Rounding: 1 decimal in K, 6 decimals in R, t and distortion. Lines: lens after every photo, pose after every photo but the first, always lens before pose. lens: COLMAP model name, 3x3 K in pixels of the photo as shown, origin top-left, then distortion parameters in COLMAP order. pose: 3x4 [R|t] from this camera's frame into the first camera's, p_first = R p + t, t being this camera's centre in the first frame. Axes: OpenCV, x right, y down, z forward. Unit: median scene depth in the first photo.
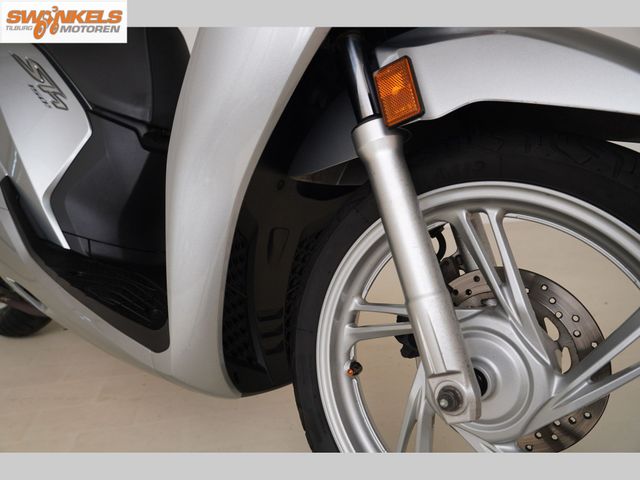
lens RADIAL K [[508.6, 0, 322.3], [0, 508.6, 239.2], [0, 0, 1]] dist [-0.069822, 0.006952]
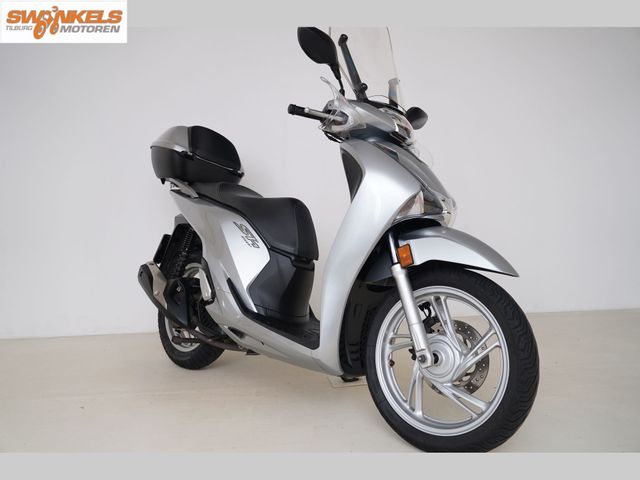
lens RADIAL K [[508.6, 0, 322.0], [0, 508.6, 241.2], [0, 0, 1]] dist [-0.069822, 0.006952]
pose [[0.995802, 0.006696, -0.091289, -0.050429], [-0.022402, 0.984820, -0.172126, 0.114759], [0.088751, 0.173449, 0.980836, -1.552866]]
